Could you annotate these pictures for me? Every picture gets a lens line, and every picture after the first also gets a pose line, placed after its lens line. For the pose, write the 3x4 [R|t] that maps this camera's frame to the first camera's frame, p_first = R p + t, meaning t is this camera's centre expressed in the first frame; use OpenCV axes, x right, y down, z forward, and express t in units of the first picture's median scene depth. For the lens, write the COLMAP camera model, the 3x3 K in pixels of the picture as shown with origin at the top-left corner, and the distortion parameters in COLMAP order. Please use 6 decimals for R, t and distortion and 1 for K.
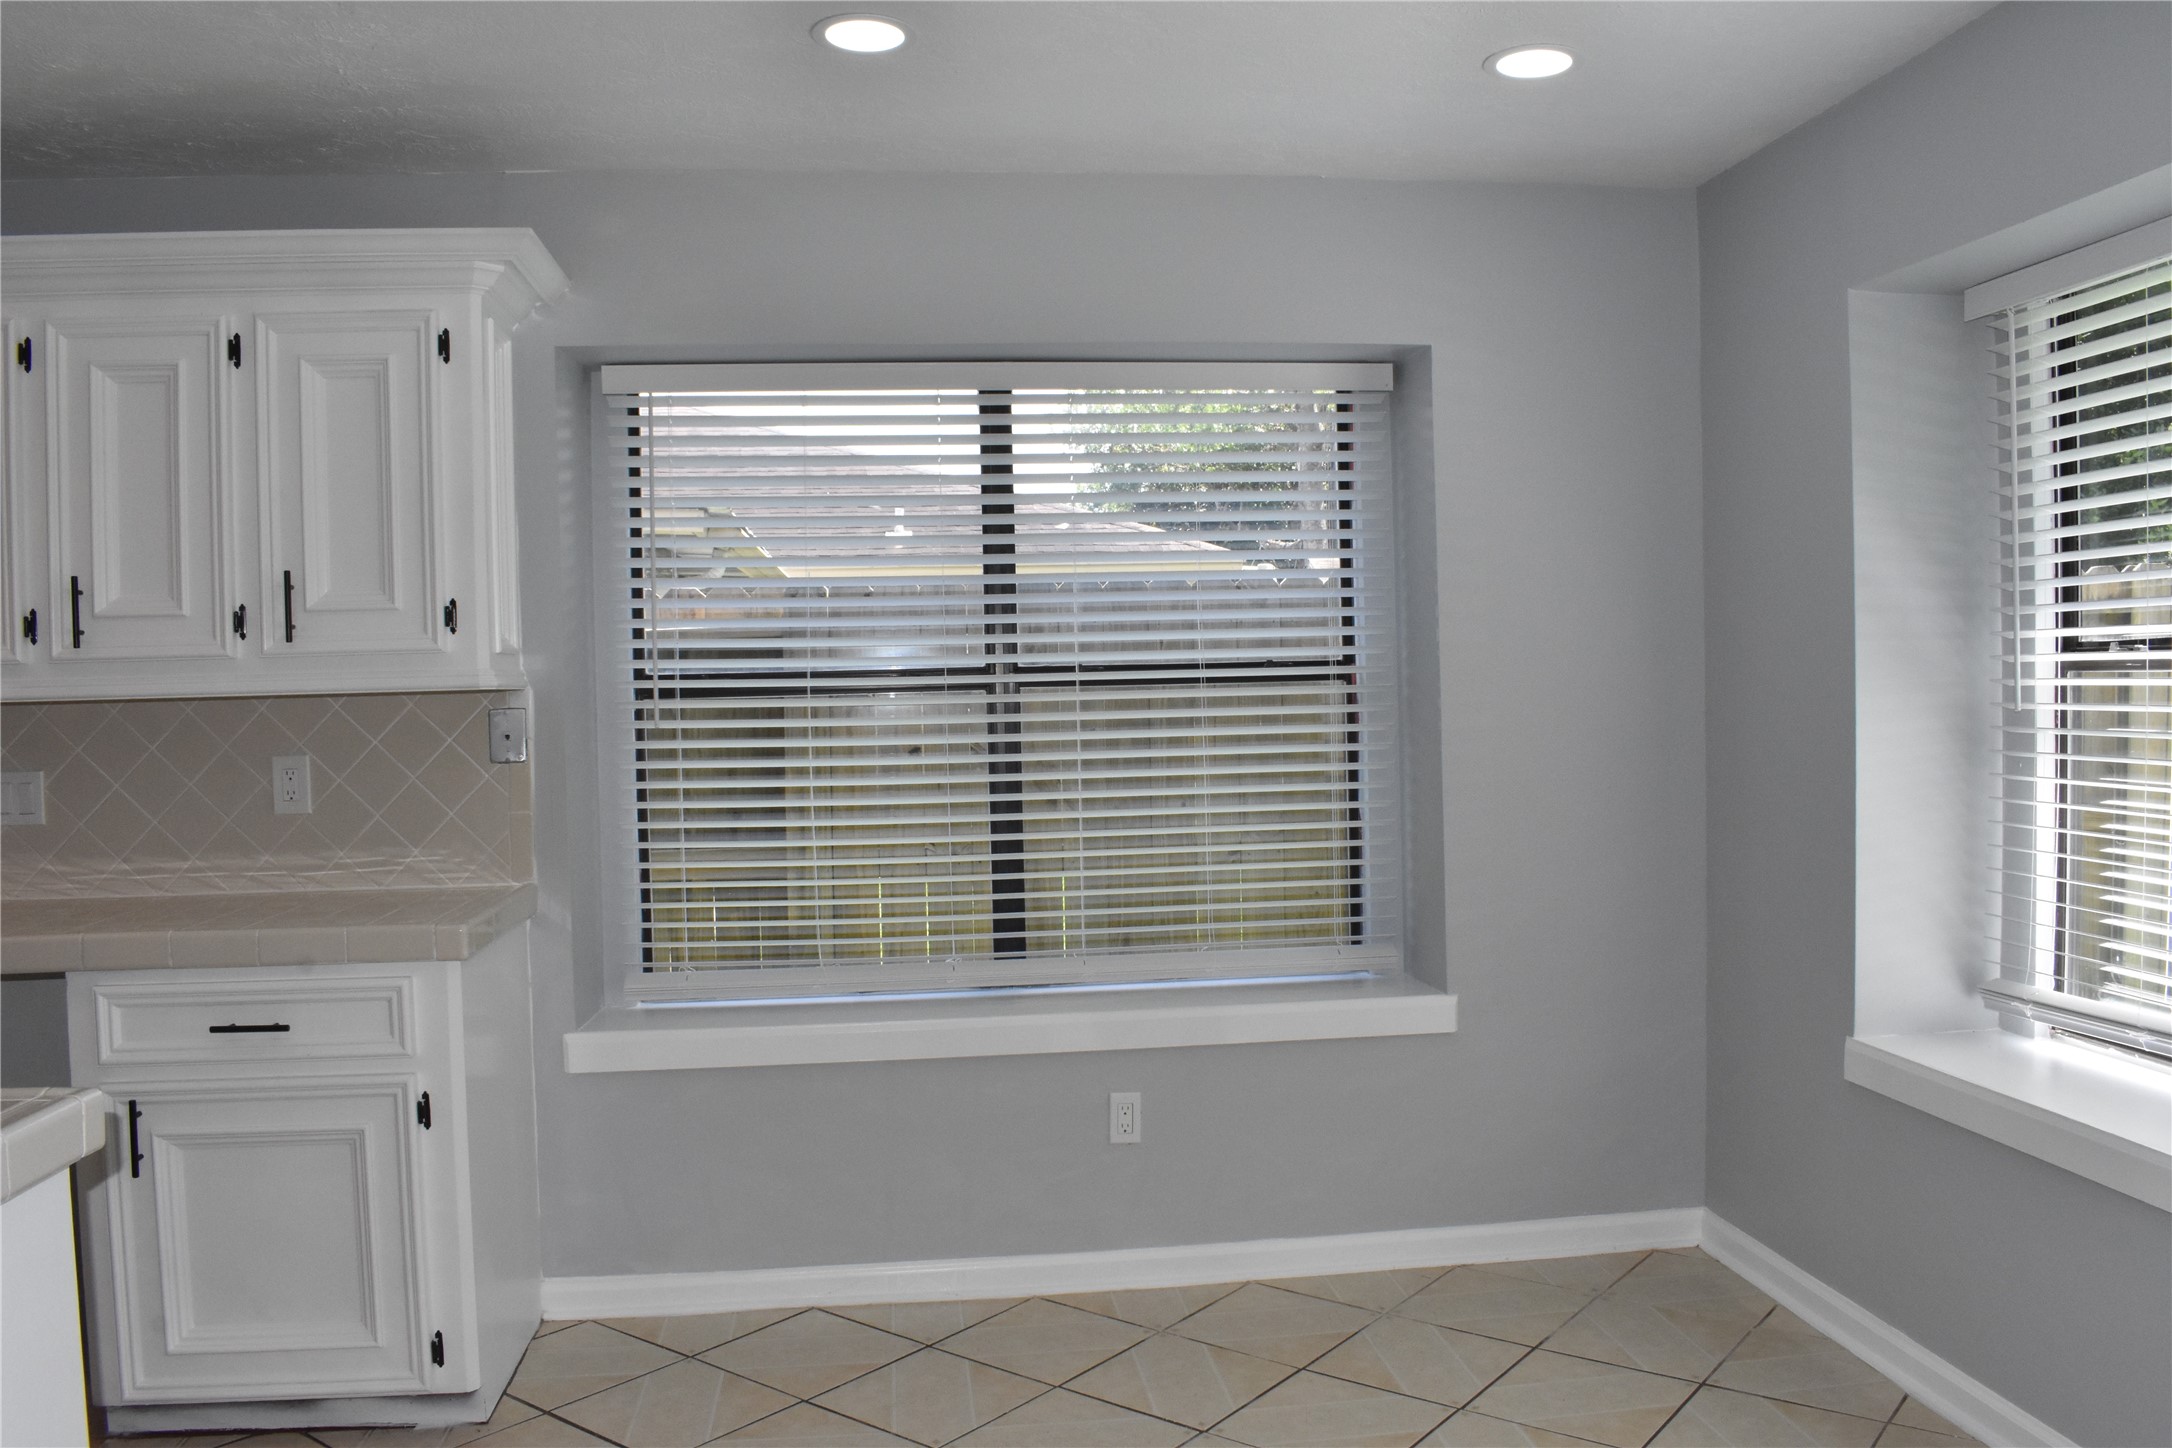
lens RADIAL K [[1700.2, 0, 1078.9], [0, 1700.2, 721.5], [0, 0, 1]] dist [-0.102730, 0.024103]
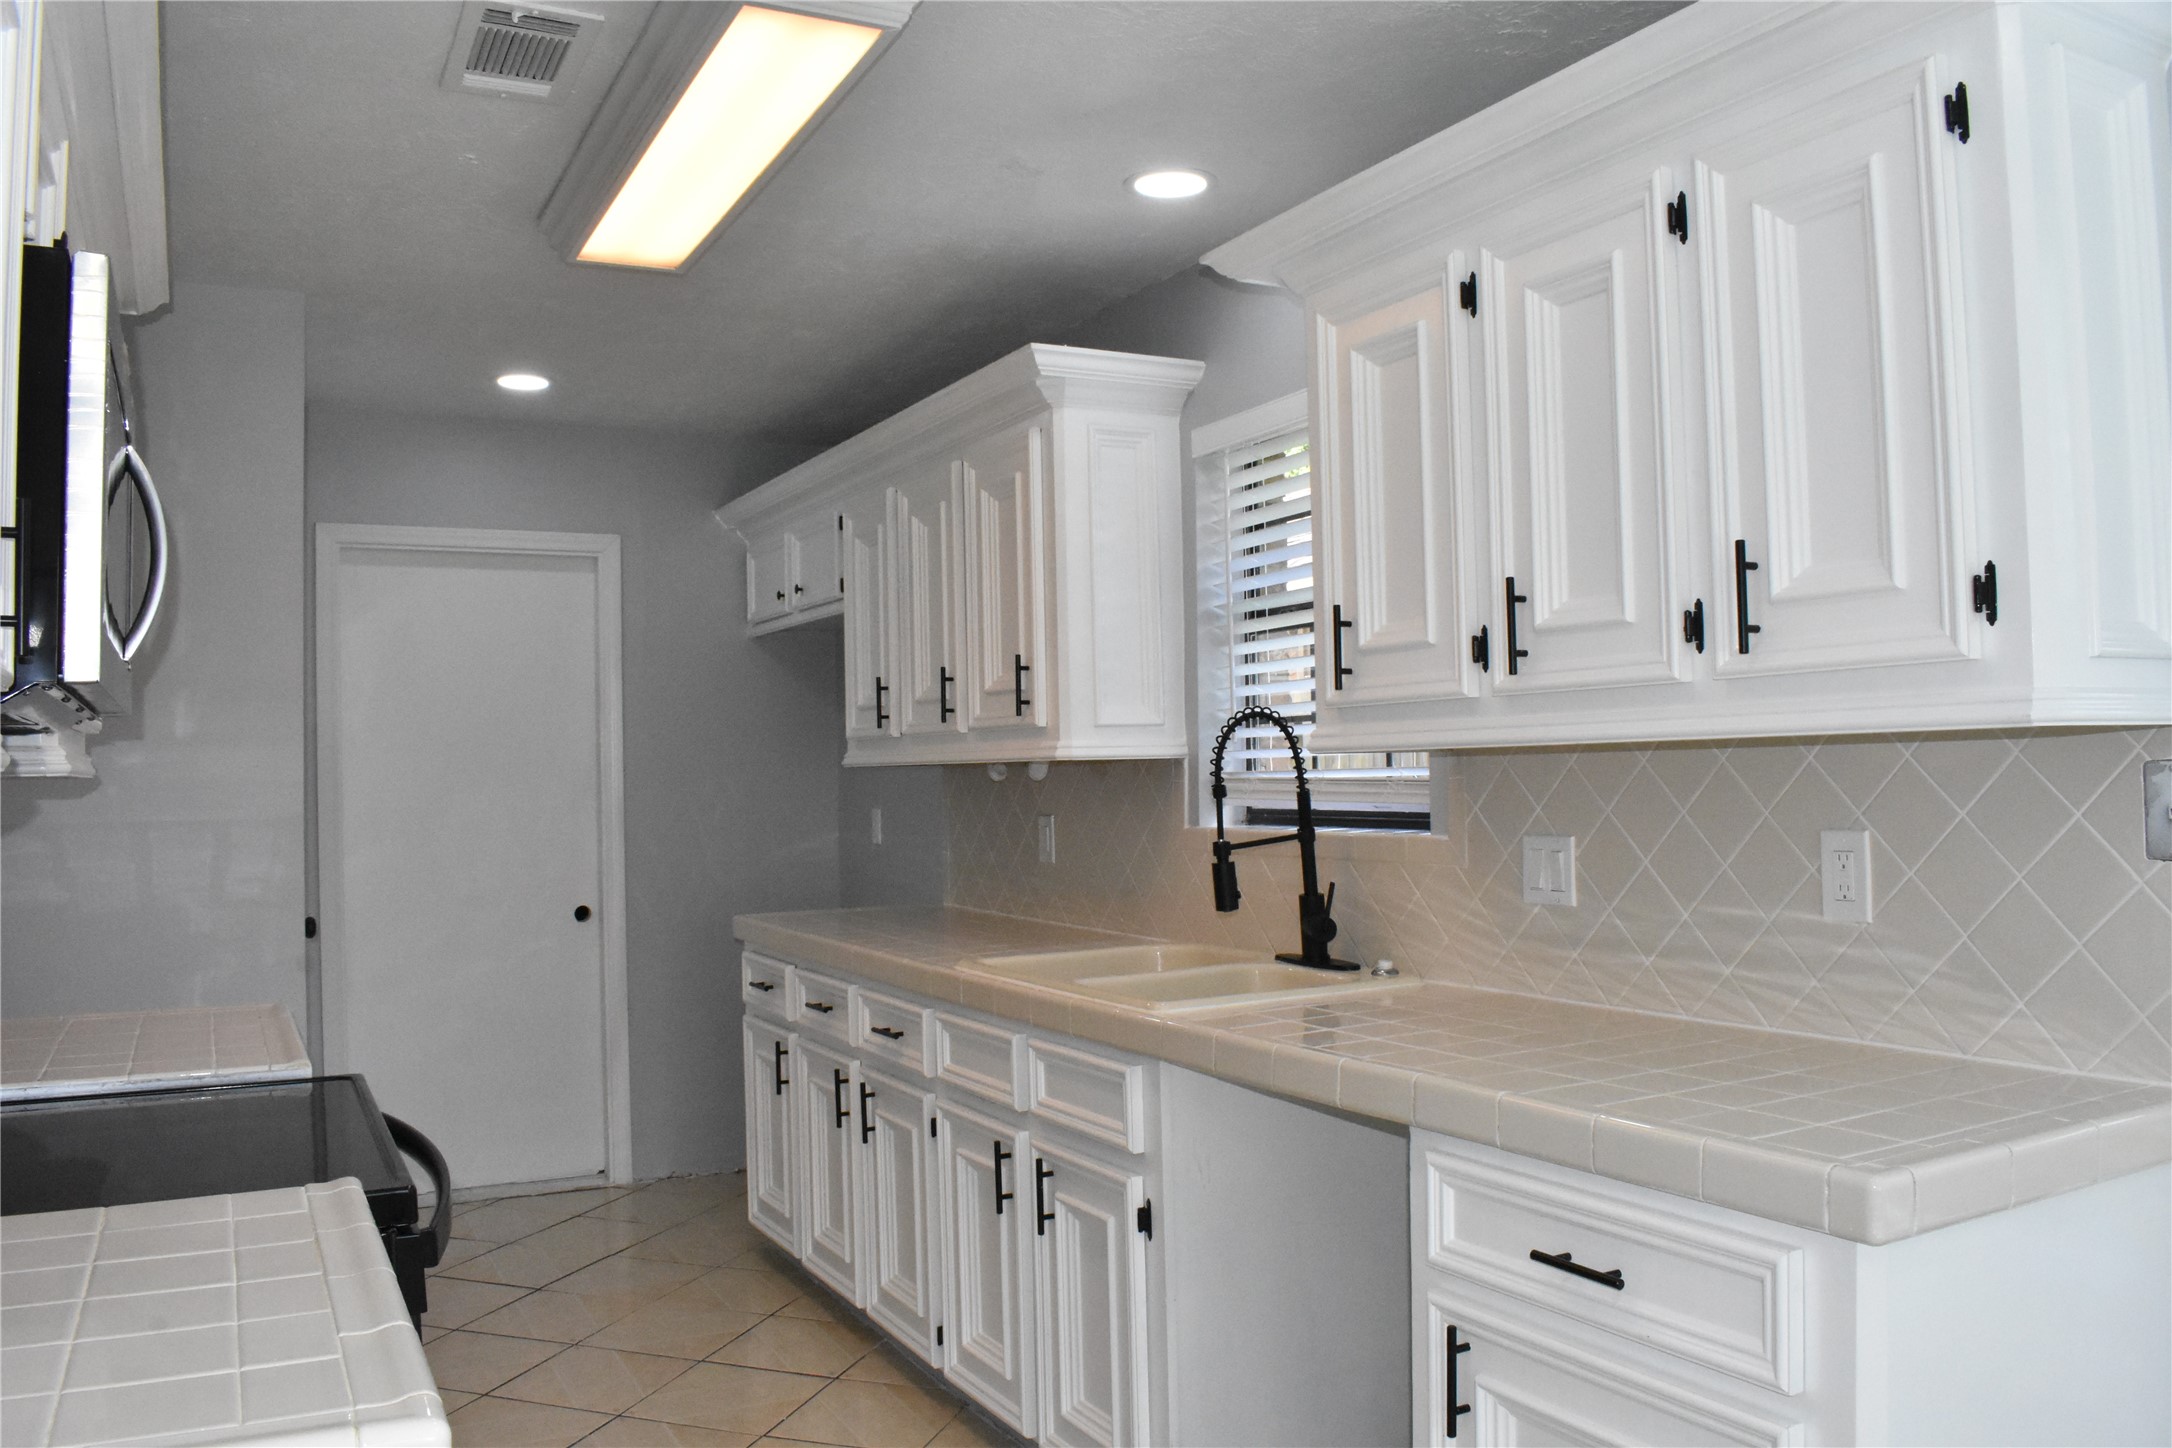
lens RADIAL K [[1700.2, 0, 1089.2], [0, 1700.2, 723.8], [0, 0, 1]] dist [-0.102730, 0.024103]
pose [[0.368282, -0.011324, -0.929645, 0.022262], [-0.008320, 0.999846, -0.015475, -0.010268], [0.929677, 0.013434, 0.368131, 0.585533]]
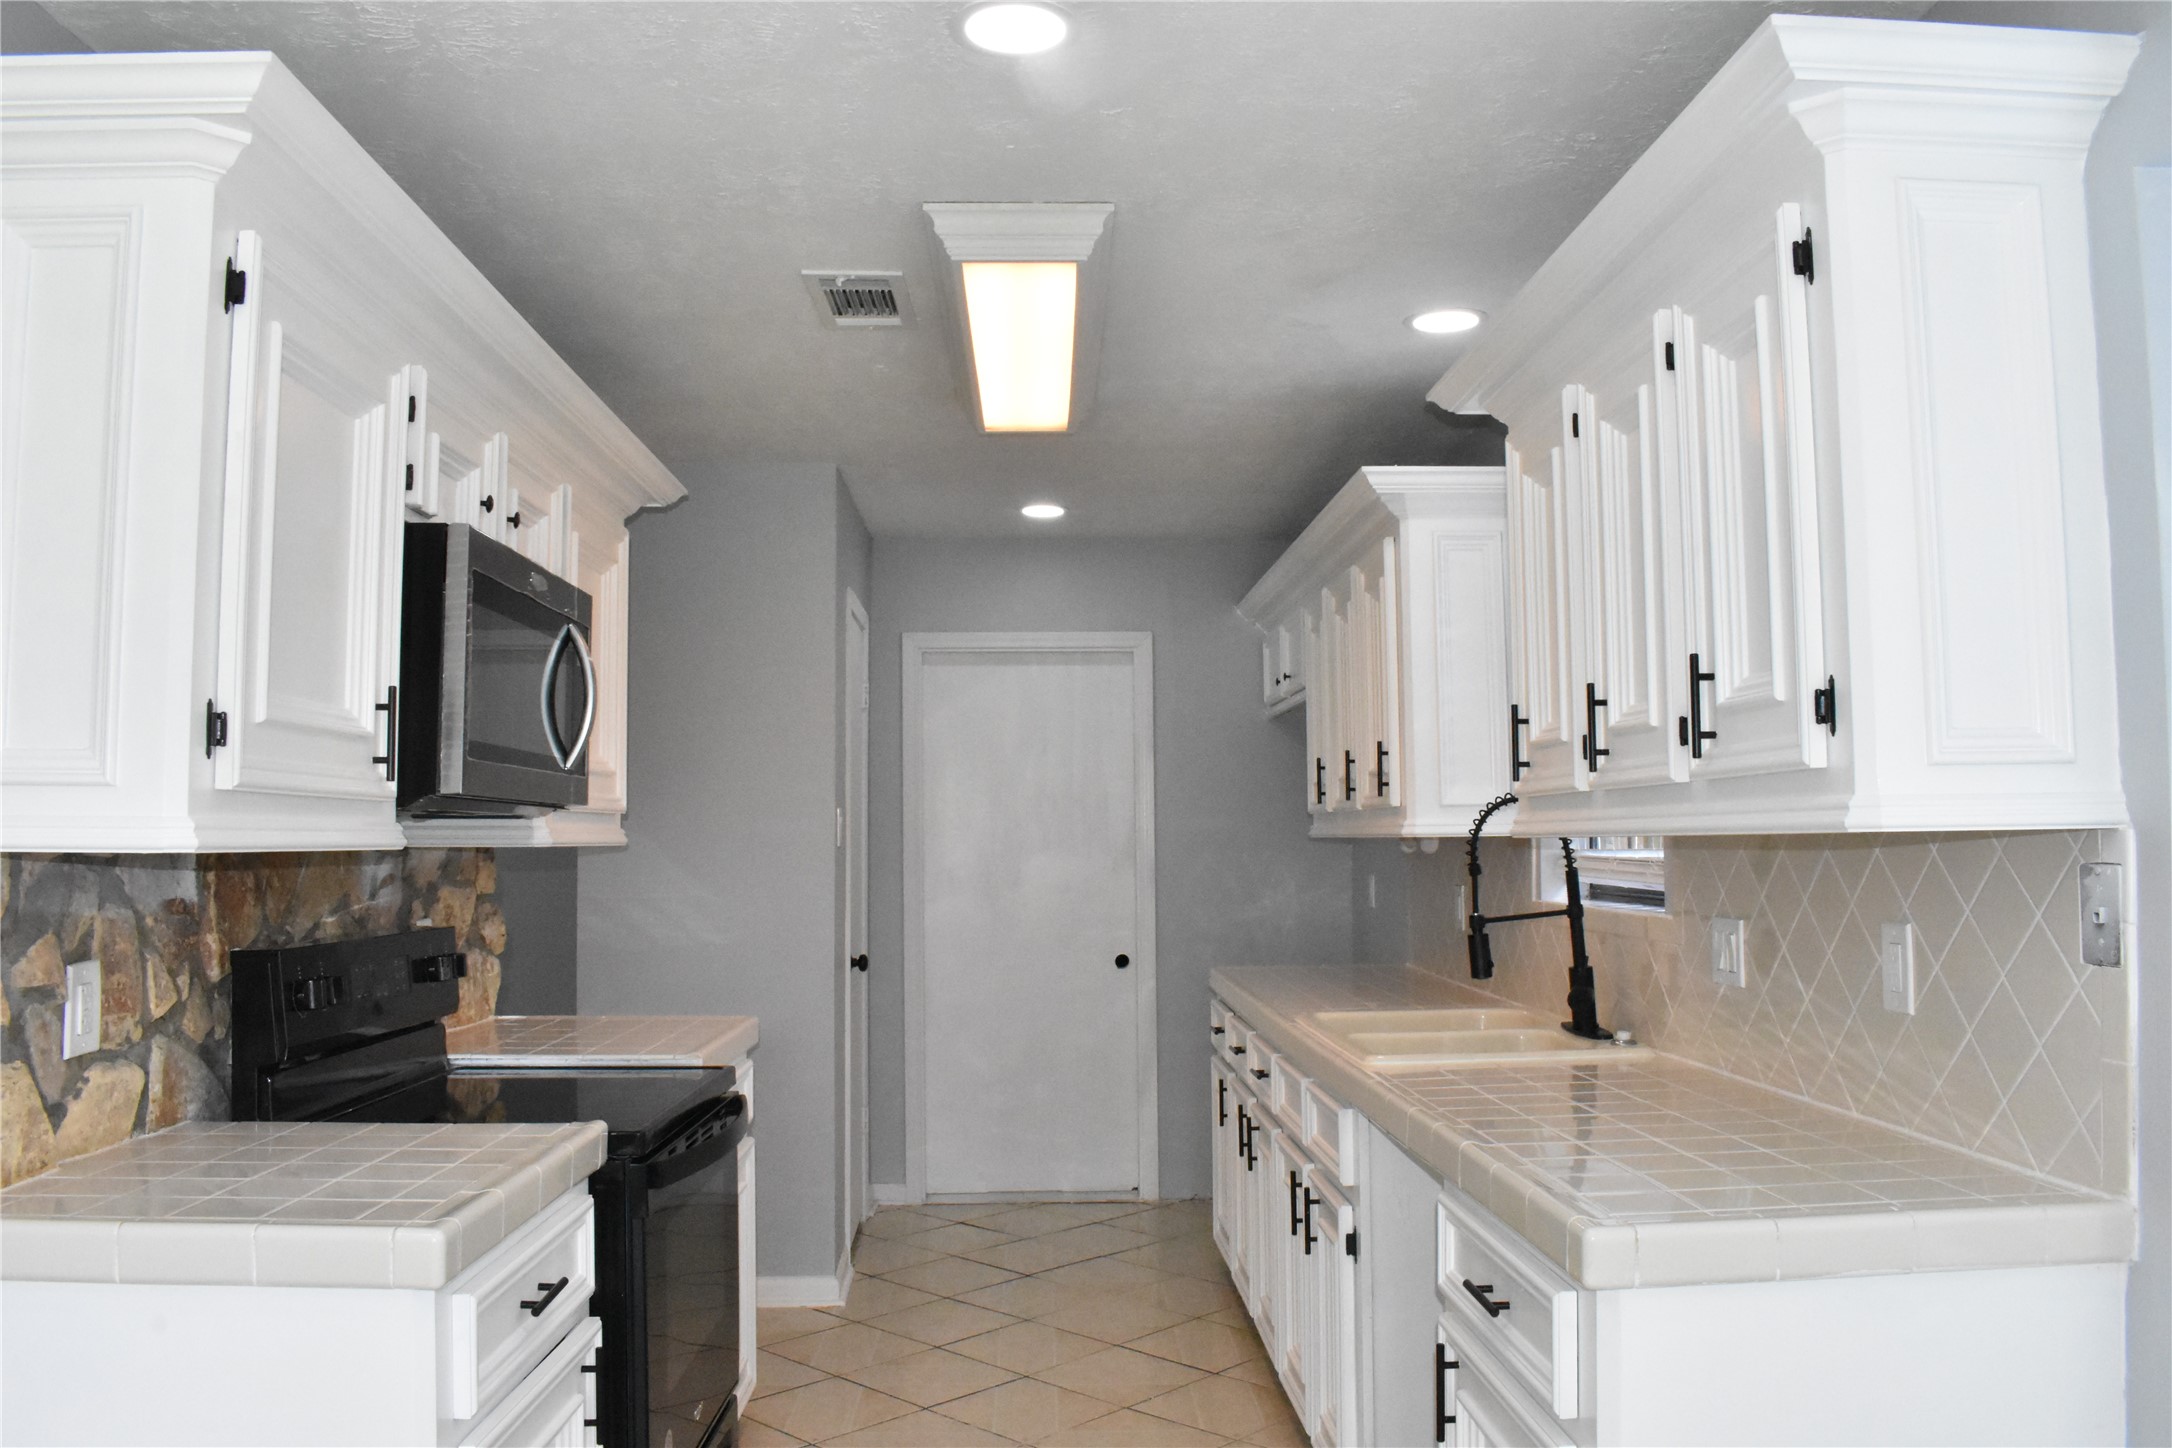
lens RADIAL K [[1700.2, 0, 1086.4], [0, 1700.2, 718.6], [0, 0, 1]] dist [-0.102730, 0.024103]
pose [[-0.078498, -0.047445, -0.995785, 0.250565], [-0.011311, 0.998845, -0.046699, -0.031453], [0.996850, 0.007598, -0.078944, 0.875070]]
